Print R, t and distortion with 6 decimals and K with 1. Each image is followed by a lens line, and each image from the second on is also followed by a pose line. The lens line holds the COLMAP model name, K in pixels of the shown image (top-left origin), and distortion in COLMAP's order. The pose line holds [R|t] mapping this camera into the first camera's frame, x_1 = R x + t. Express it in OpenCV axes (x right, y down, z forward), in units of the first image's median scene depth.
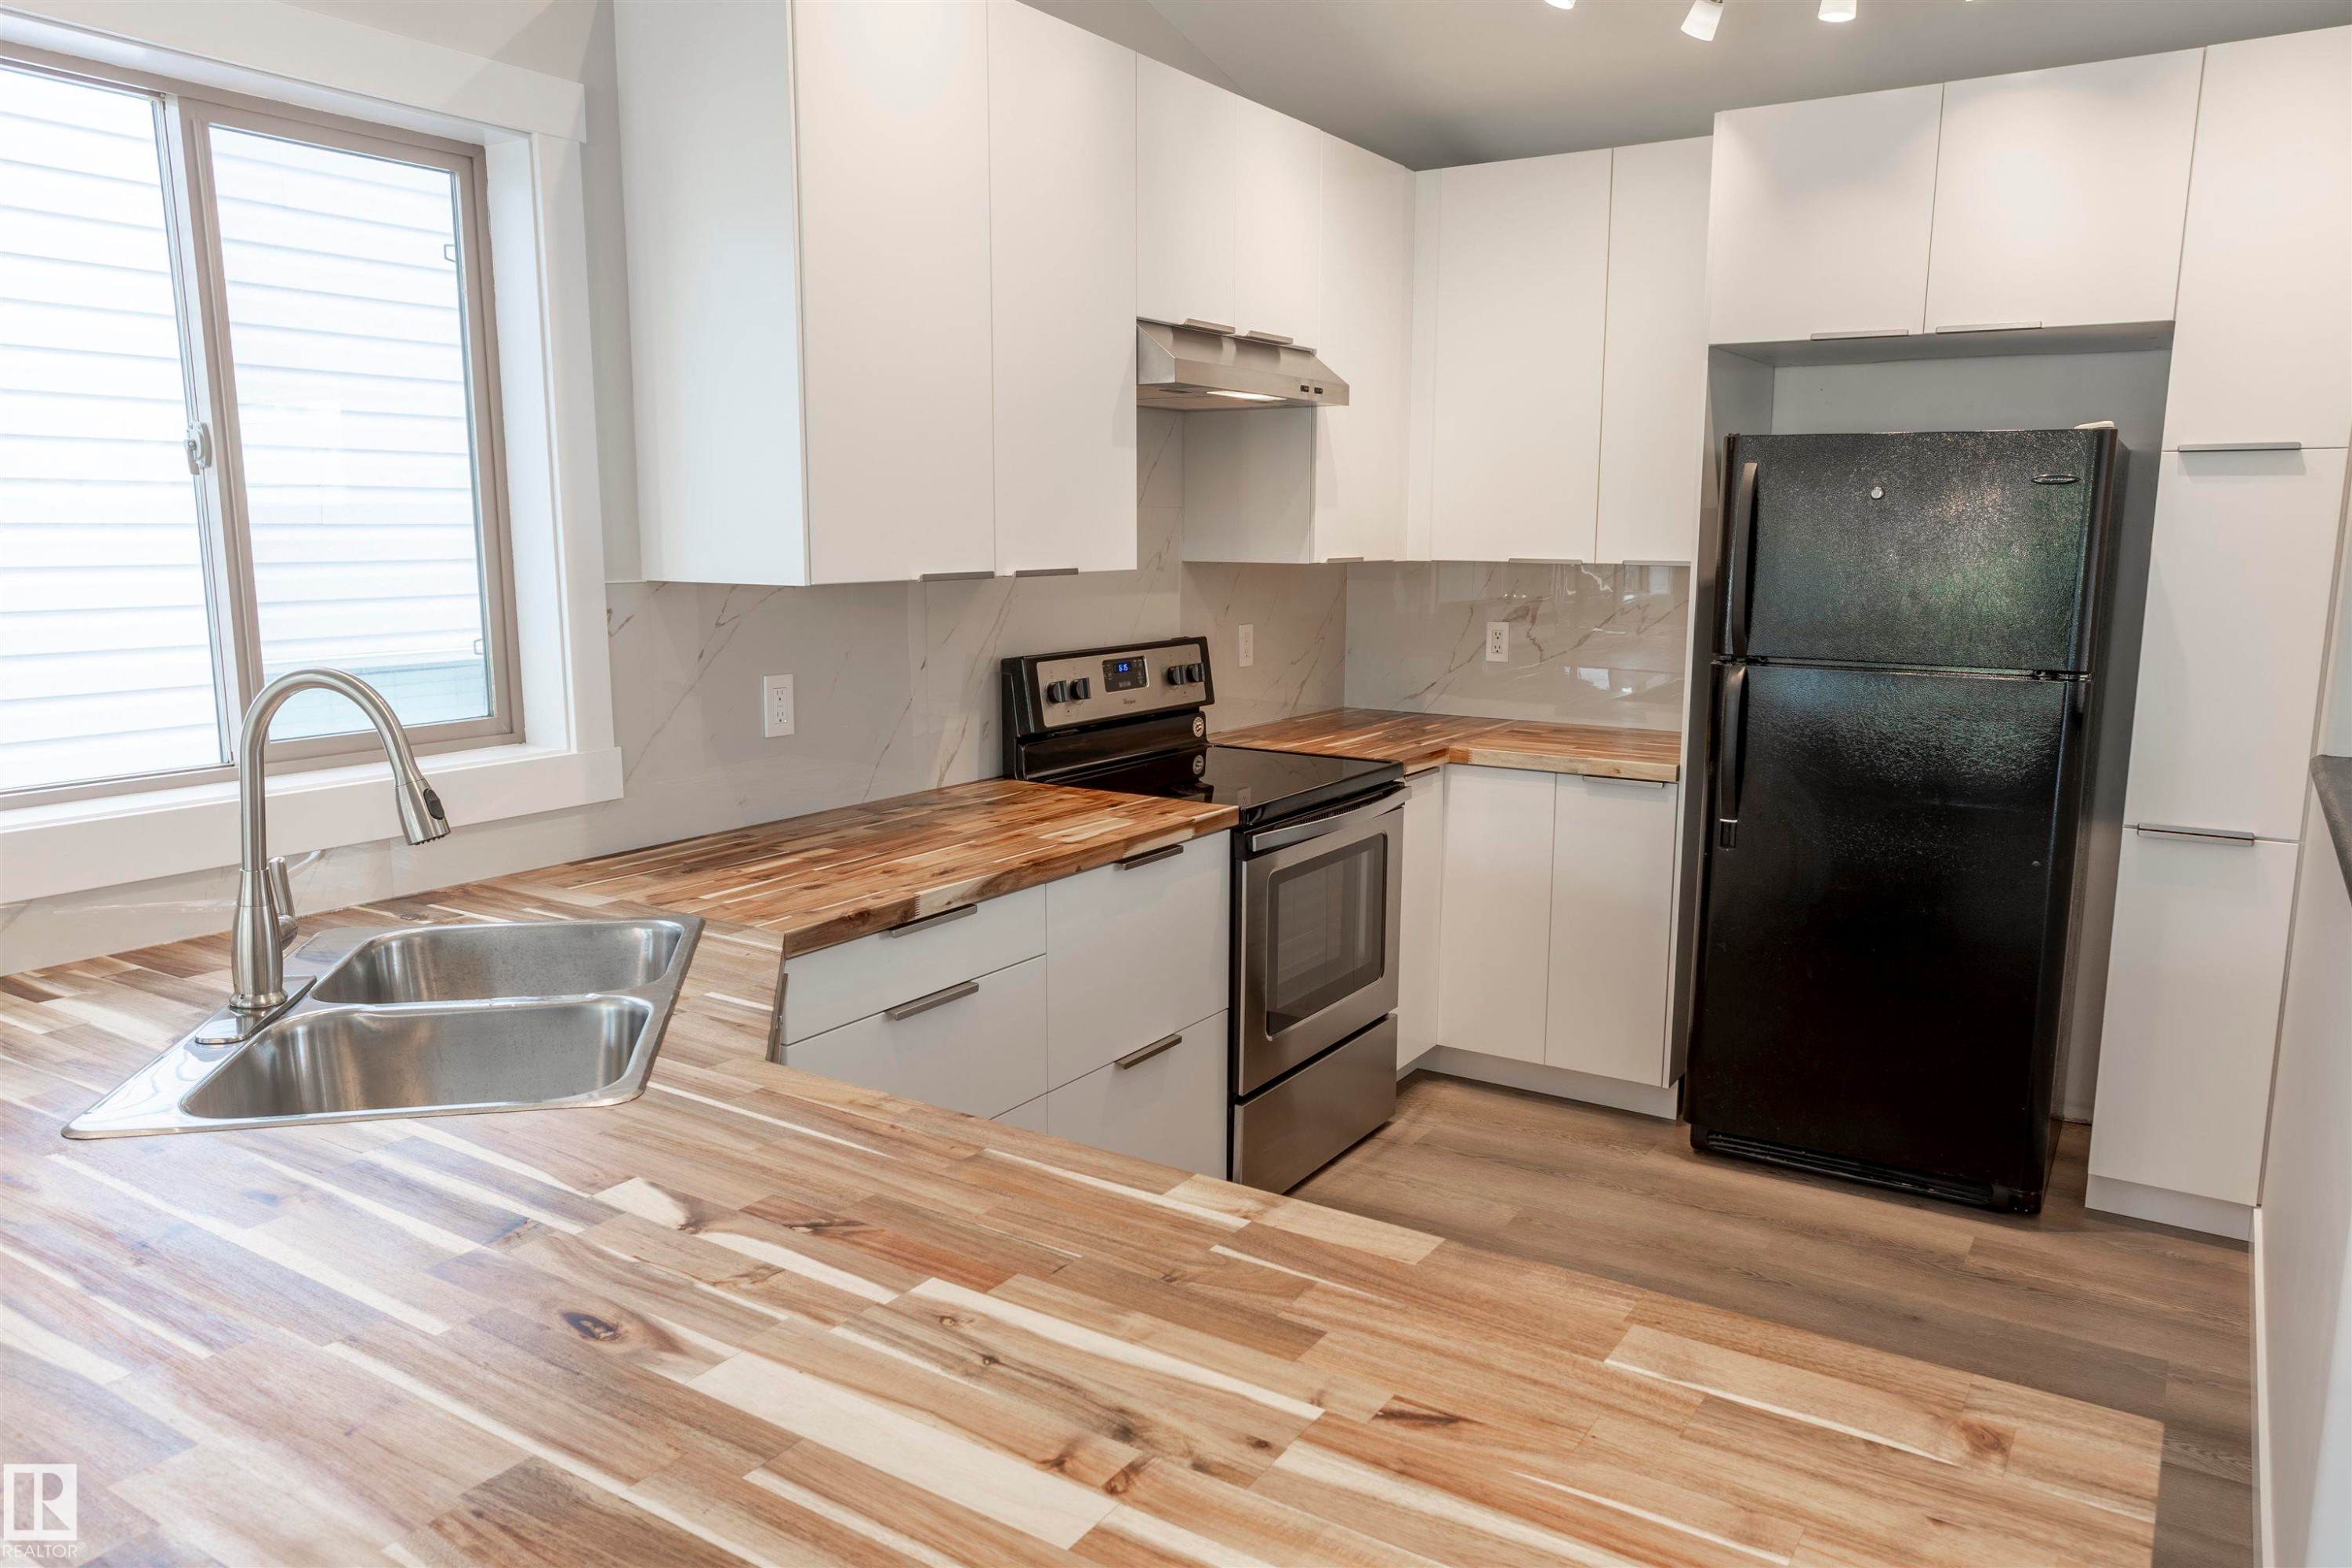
lens RADIAL K [[1630.6, 0, 1185.2], [0, 1630.6, 790.6], [0, 0, 1]] dist [-0.047301, 0.071685]
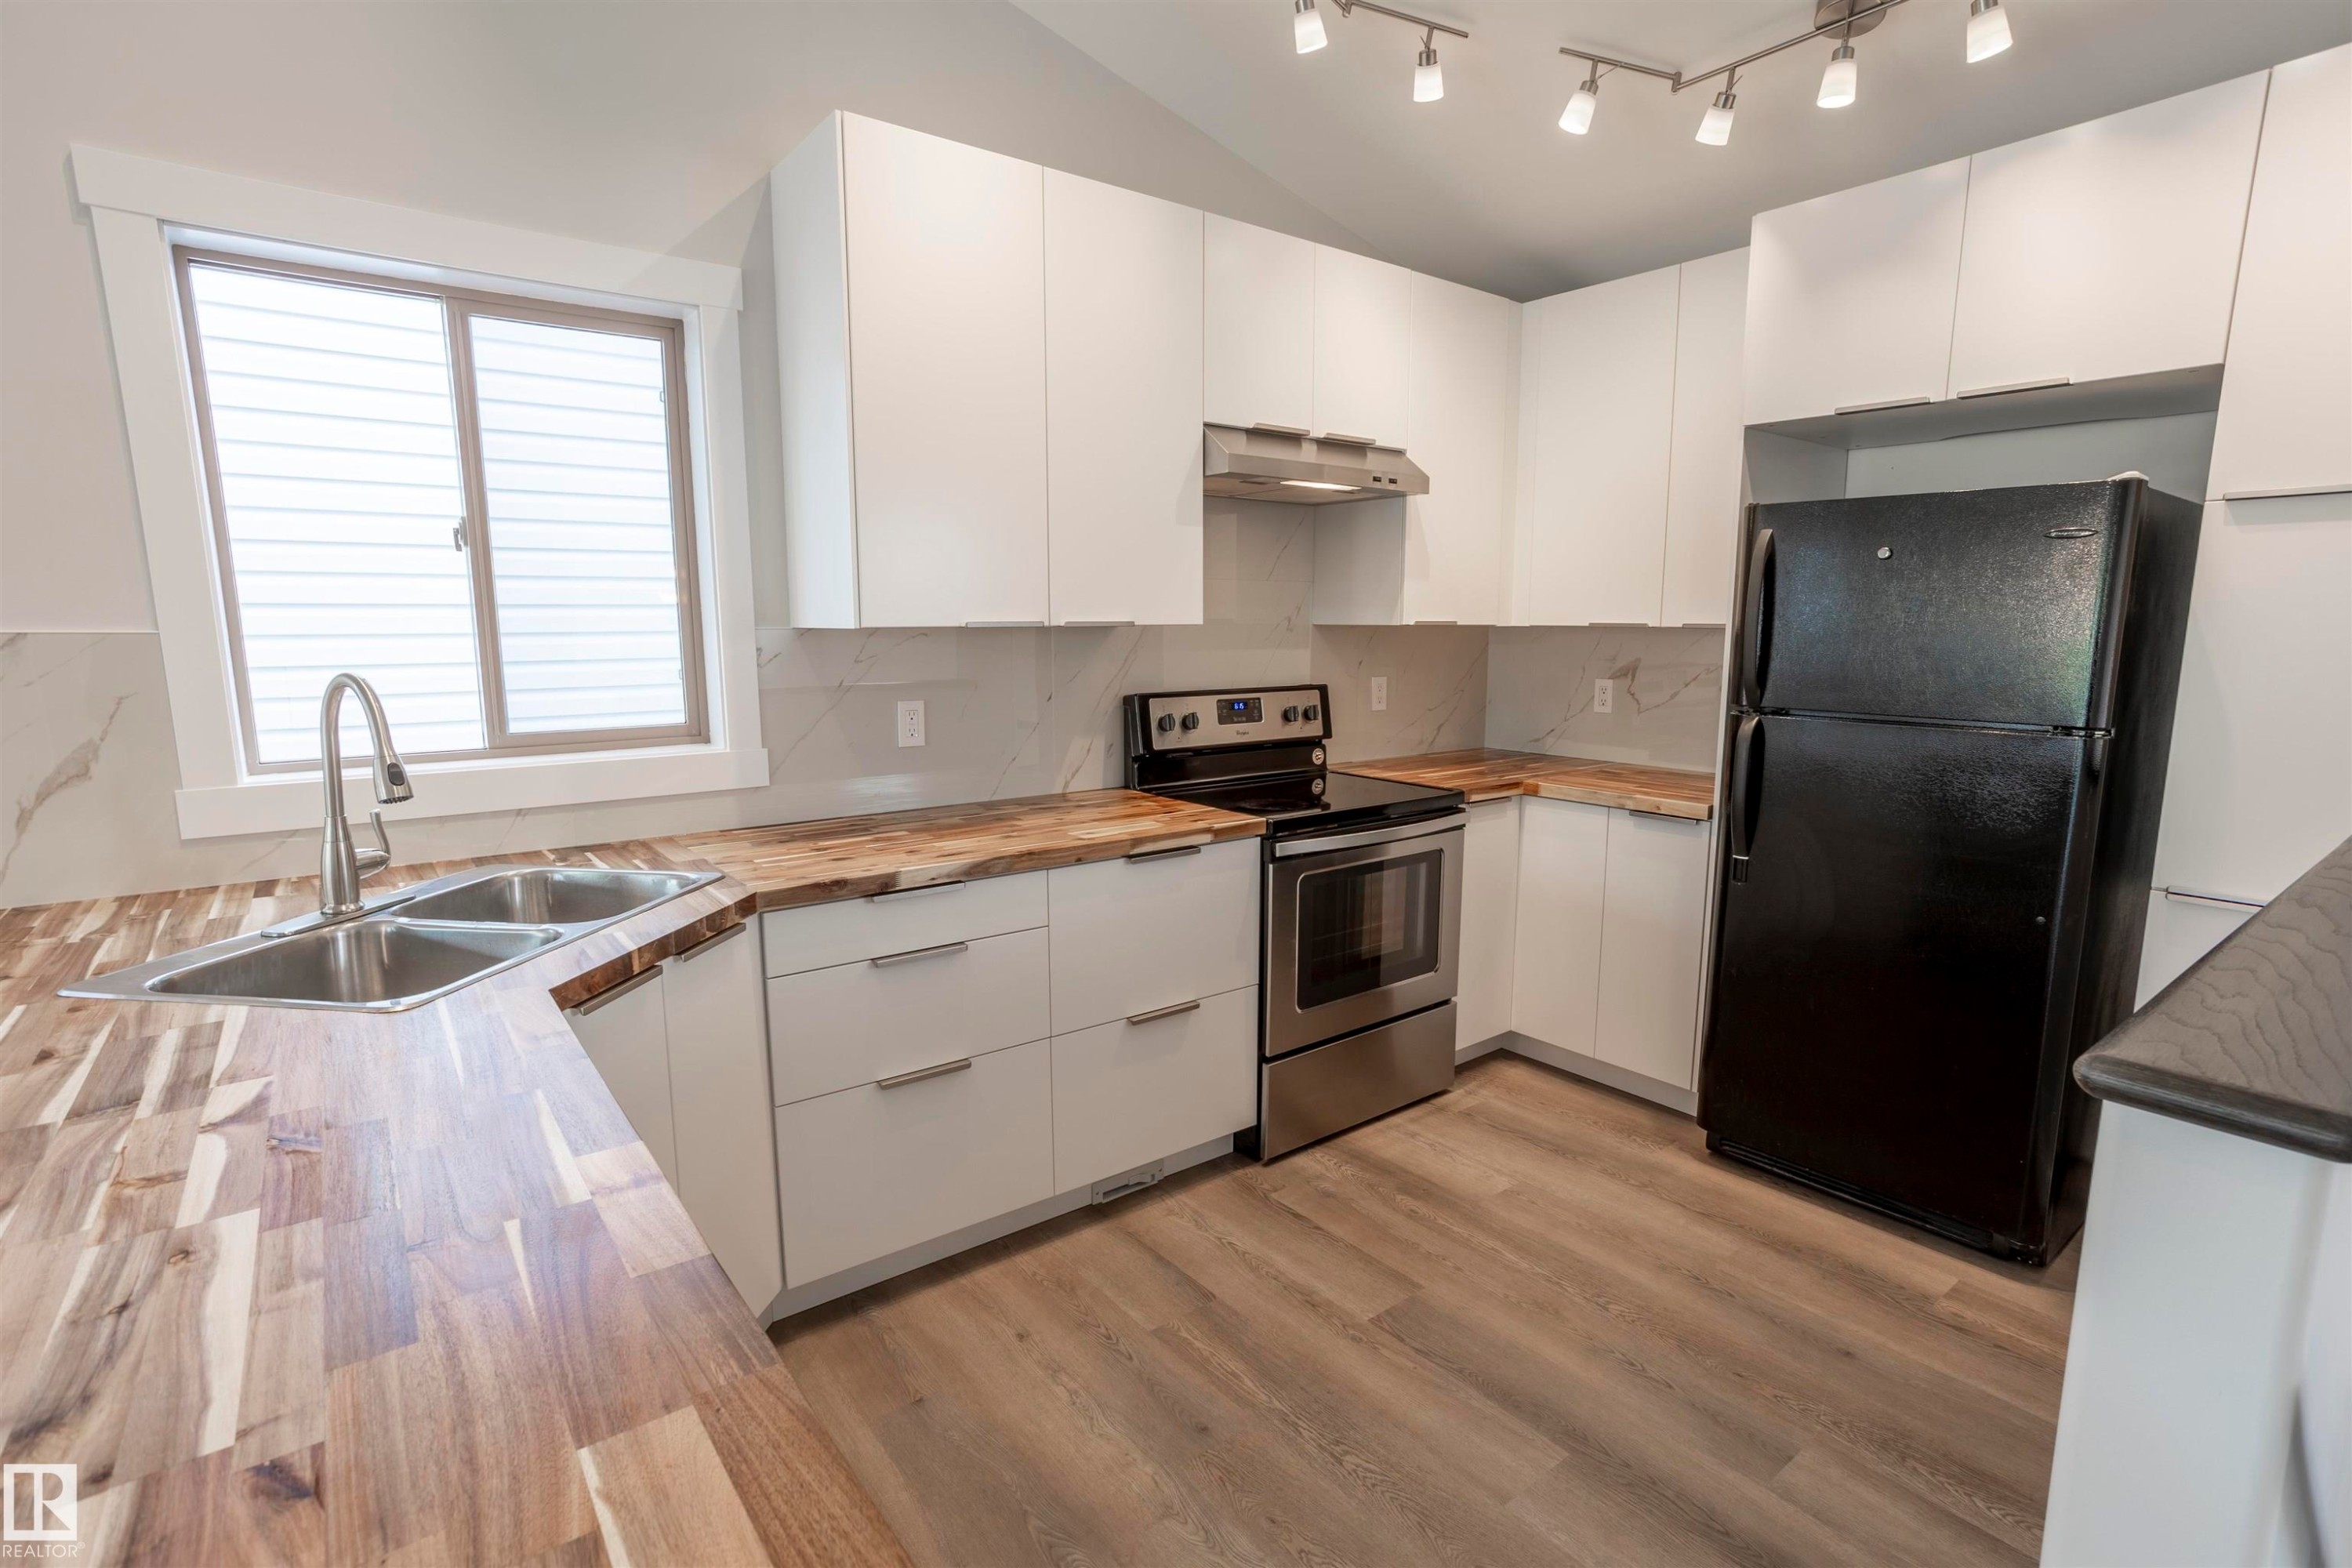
lens RADIAL K [[1133.7, 0, 1187.6], [0, 1133.7, 790.3], [0, 0, 1]] dist [-0.056501, 0.035395]
pose [[0.945245, 0.046014, -0.323102, 0.227201], [-0.050676, 0.998697, -0.006025, -0.002998], [0.322404, 0.022068, 0.946345, 0.166416]]
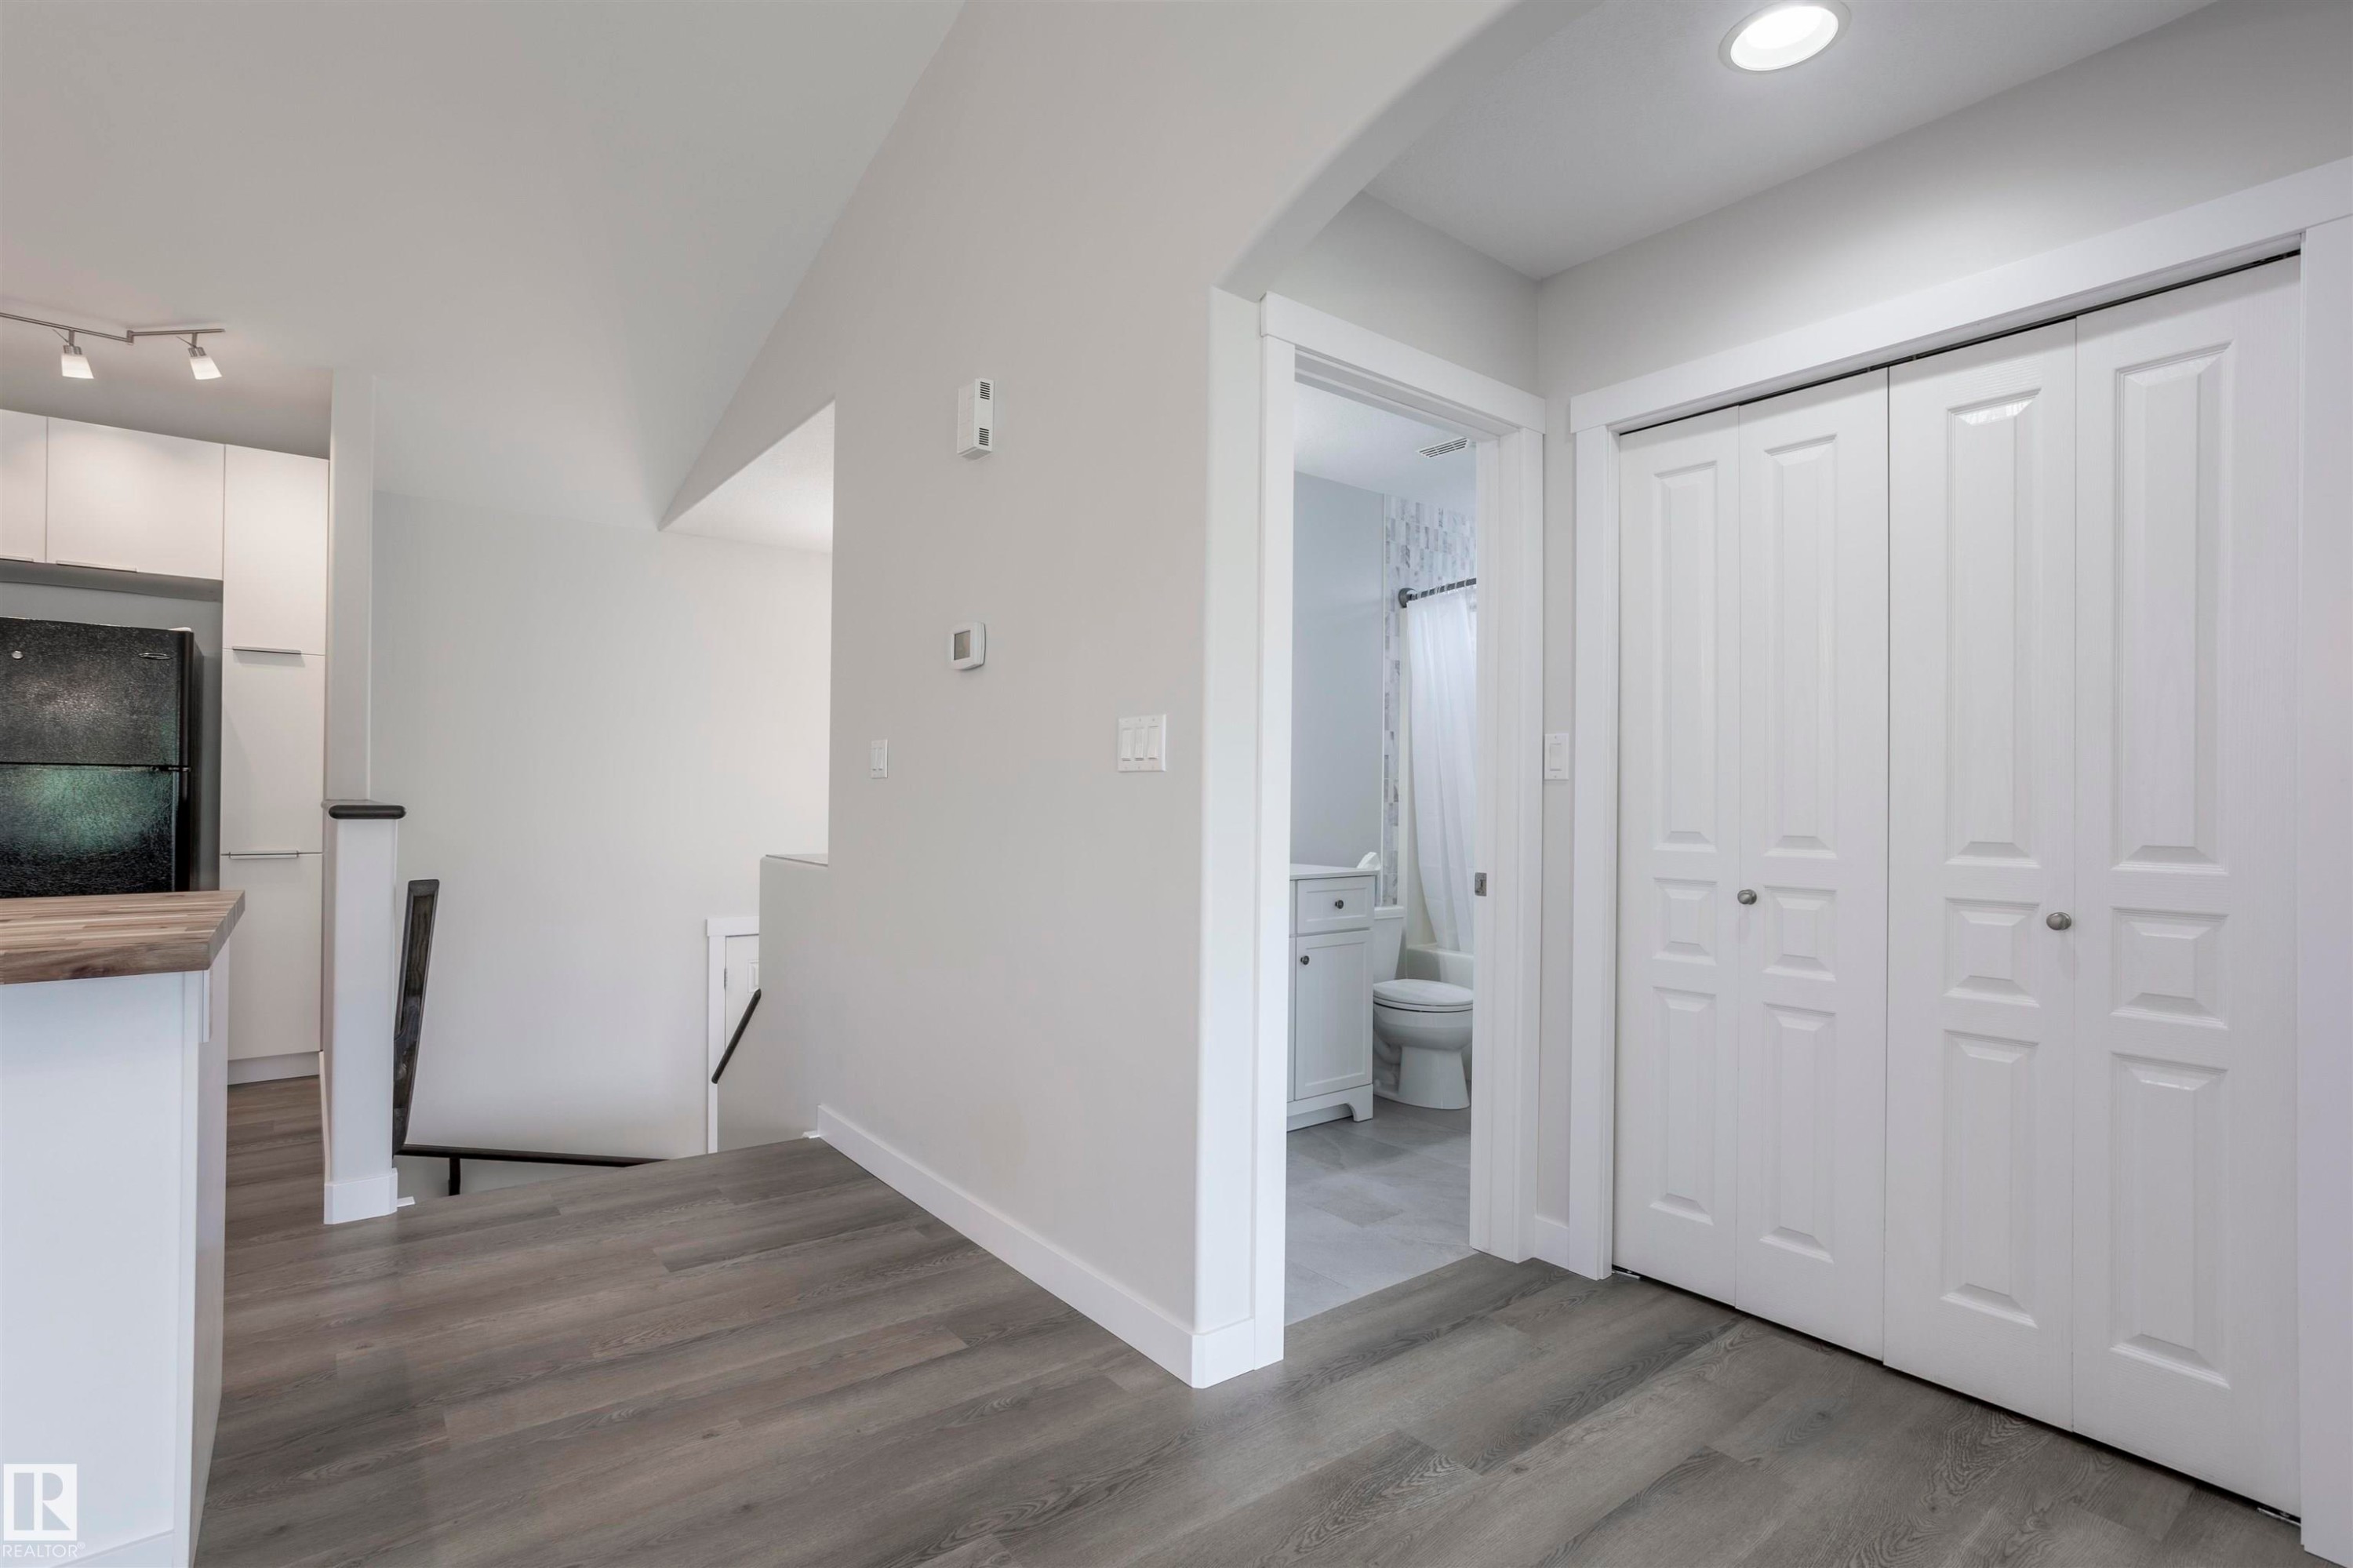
lens RADIAL K [[1134.3, 0, 1188.1], [0, 1134.3, 790.3], [0, 0, 1]] dist [-0.056501, 0.035395]
pose [[0.320979, 0.005454, 0.947070, -0.218836], [0.150357, 0.987008, -0.056642, 0.169792], [-0.935075, 0.160579, 0.315989, -0.367762]]
